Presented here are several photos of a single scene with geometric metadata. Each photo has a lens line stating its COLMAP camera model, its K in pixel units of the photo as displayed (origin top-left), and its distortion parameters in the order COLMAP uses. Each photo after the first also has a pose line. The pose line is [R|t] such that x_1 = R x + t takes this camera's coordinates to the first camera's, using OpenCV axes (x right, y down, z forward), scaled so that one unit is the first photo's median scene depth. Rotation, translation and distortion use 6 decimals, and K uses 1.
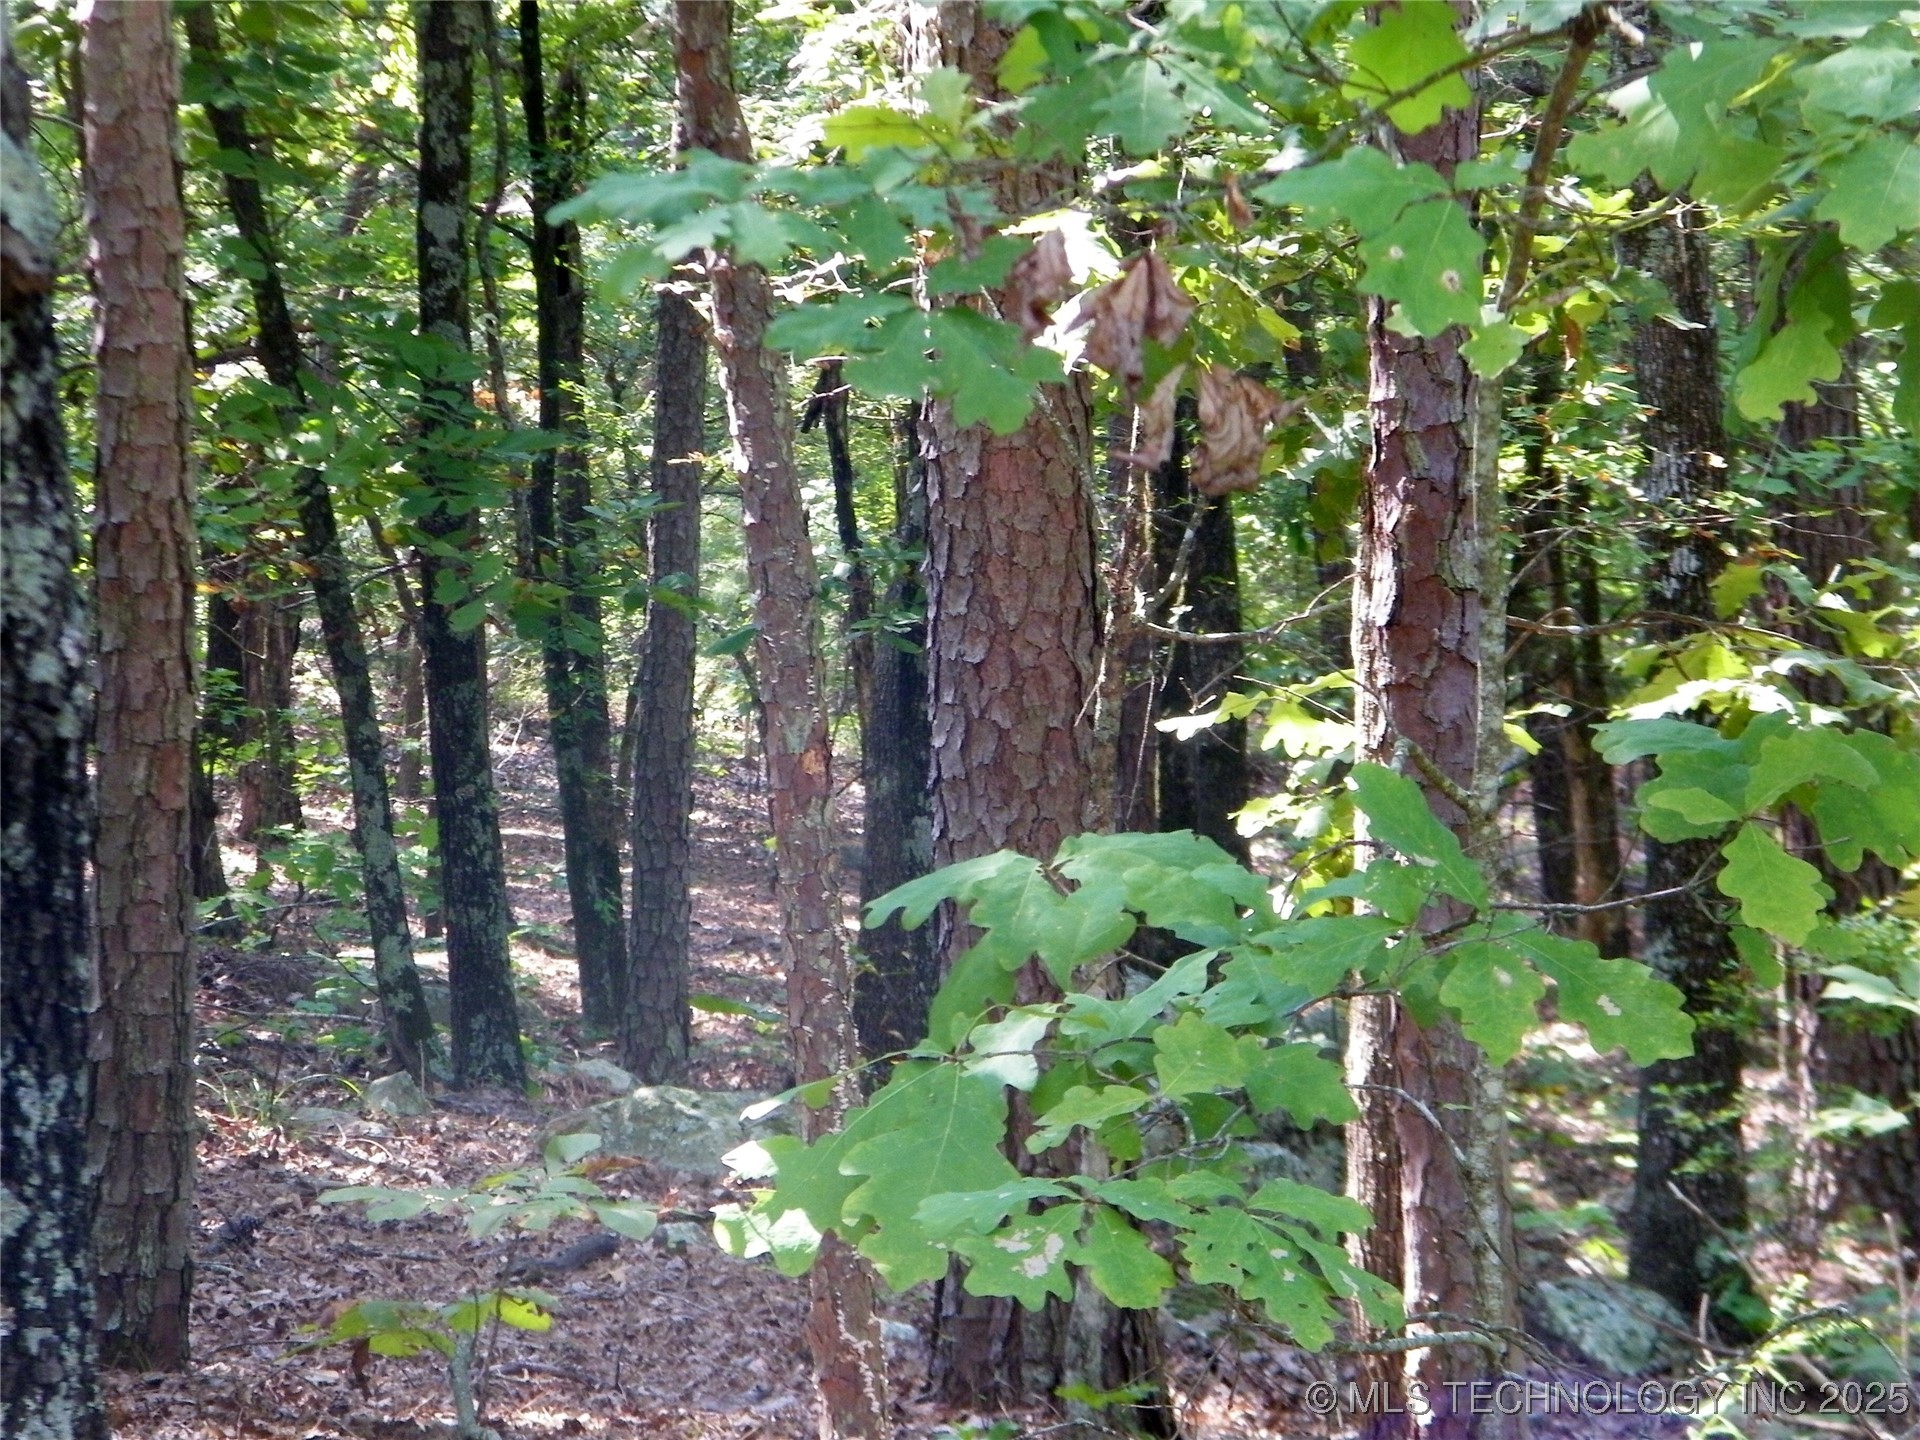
lens RADIAL K [[7744.8, 0, 959.9], [0, 7744.8, 717.8], [0, 0, 1]] dist [-0.070780, 0.000000]
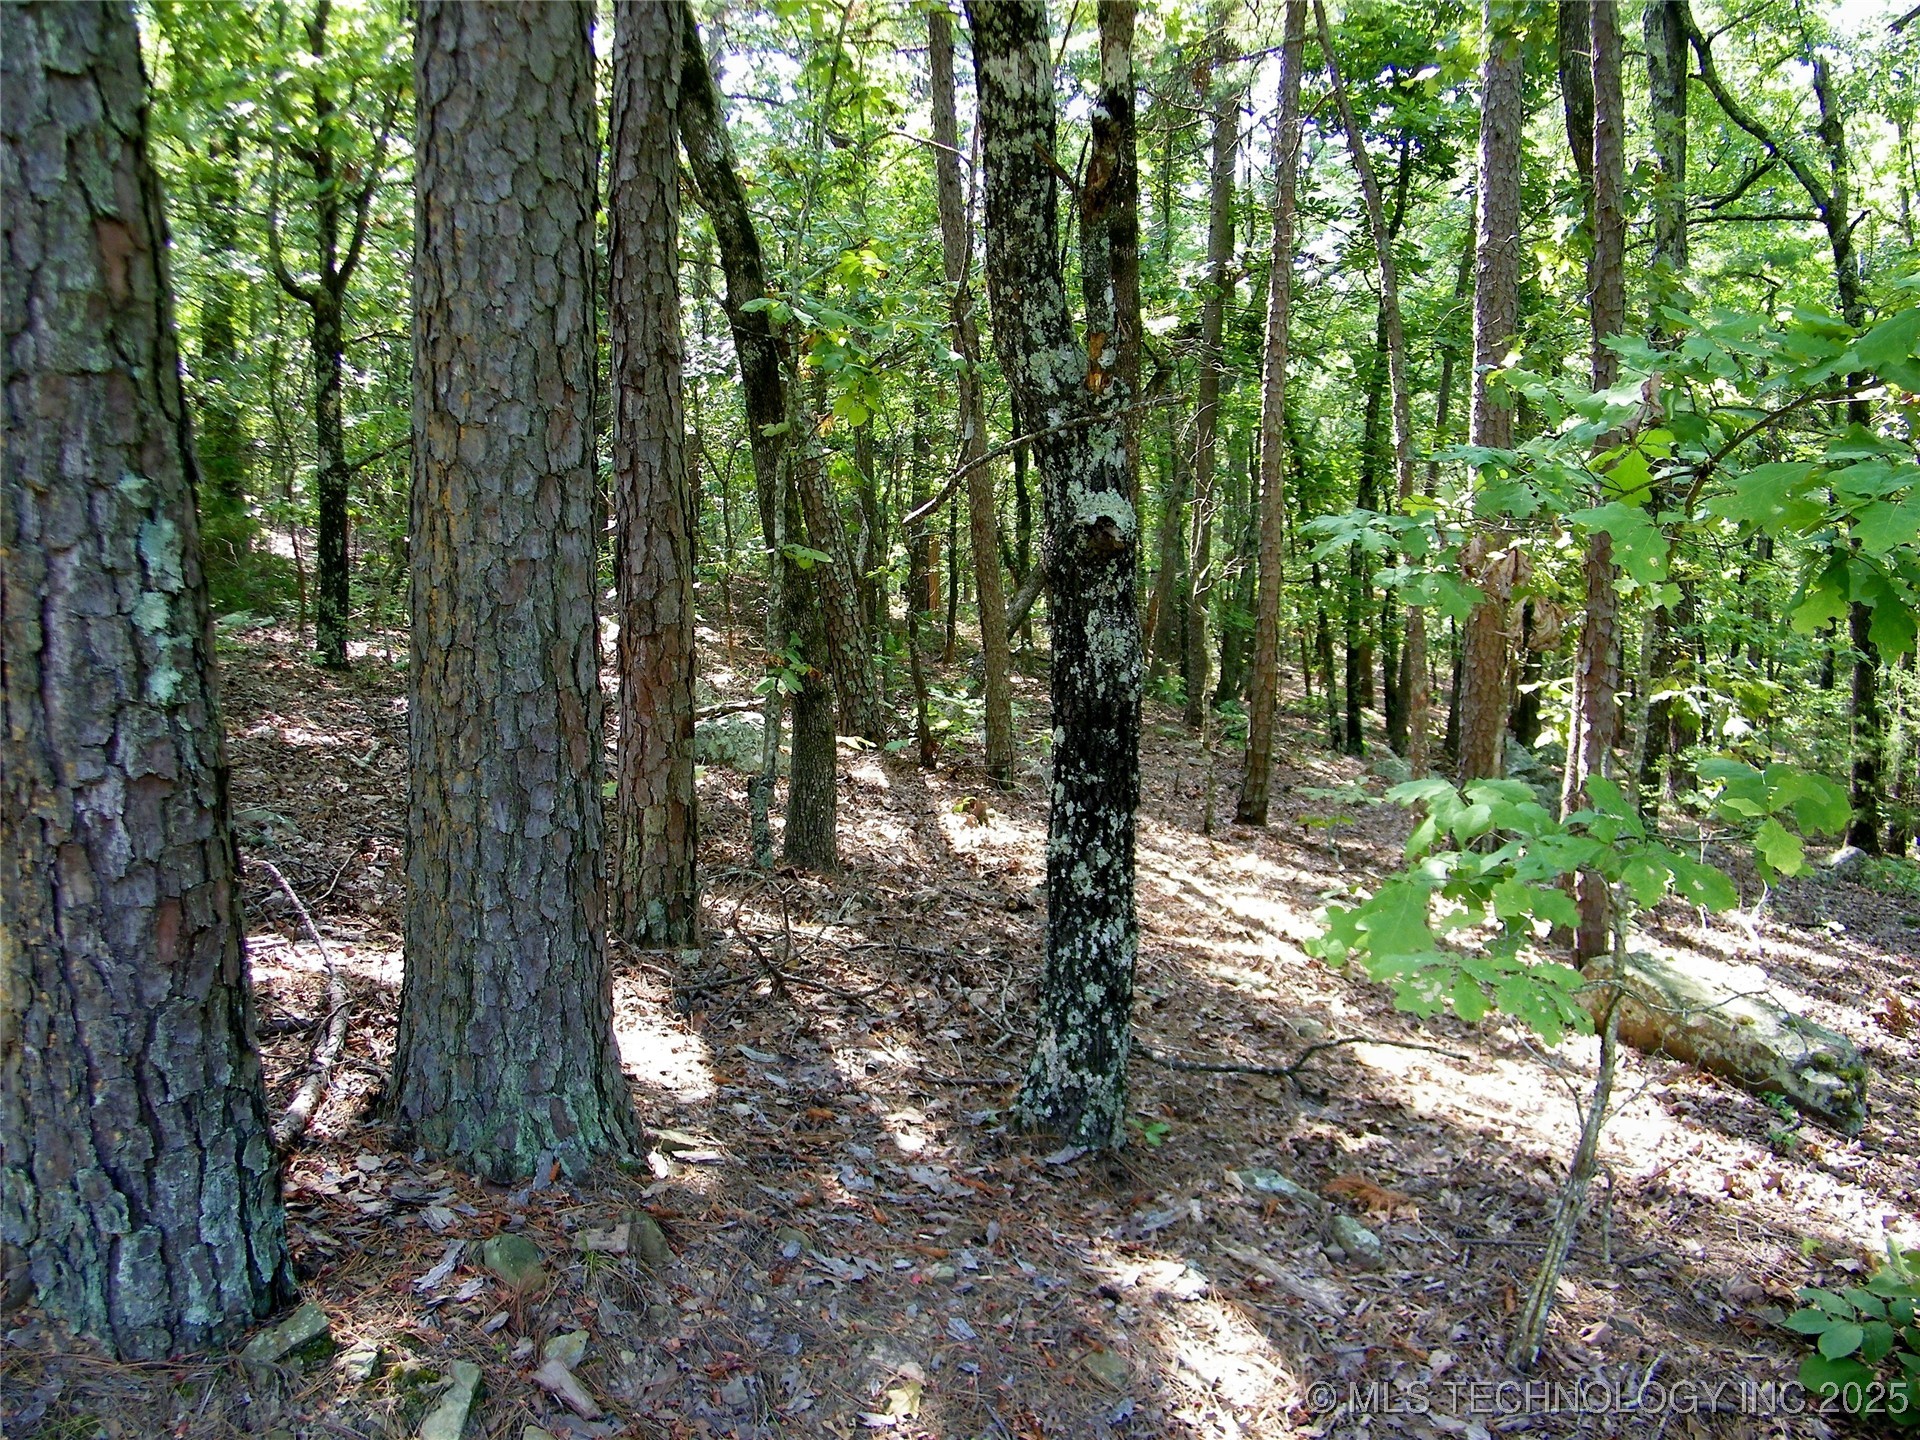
lens RADIAL K [[1617.9, 0, 949.6], [0, 1617.9, 713.5], [0, 0, 1]] dist [-0.175479, 0.137666]
pose [[0.946877, 0.069135, -0.314076, 0.012693], [-0.056937, 0.997230, 0.047860, -0.017998], [0.316515, -0.027435, 0.948191, 0.387883]]
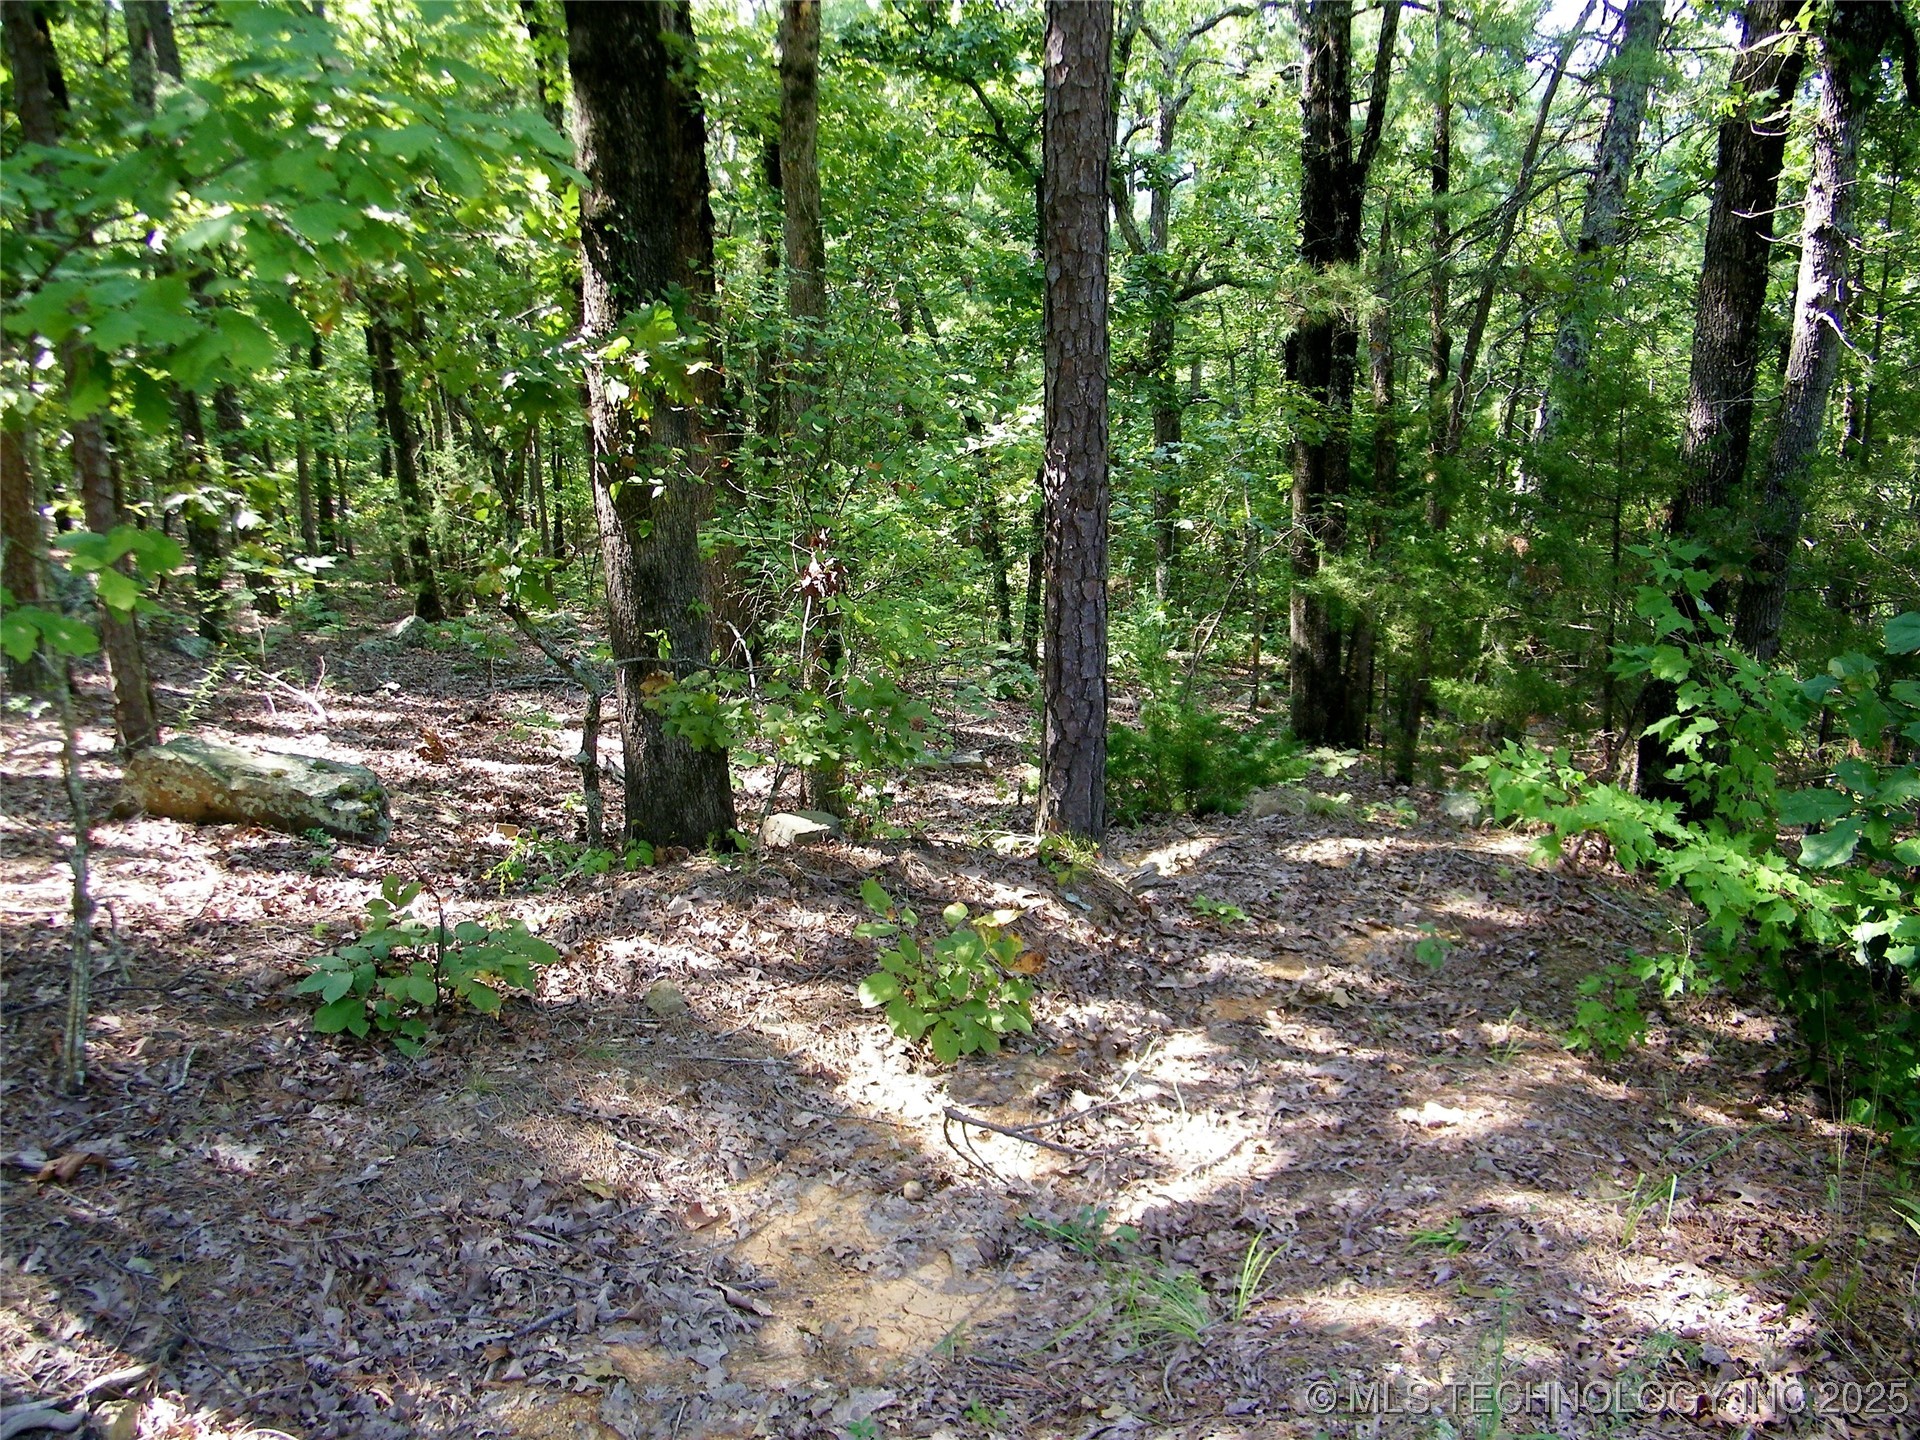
lens RADIAL K [[1617.9, 0, 951.5], [0, 1617.9, 703.3], [0, 0, 1]] dist [-0.175479, 0.137666]
pose [[0.866078, -0.125515, 0.483896, 0.073429], [0.054796, 0.985970, 0.157672, -0.005669], [-0.496897, -0.110041, 0.860804, 0.274812]]
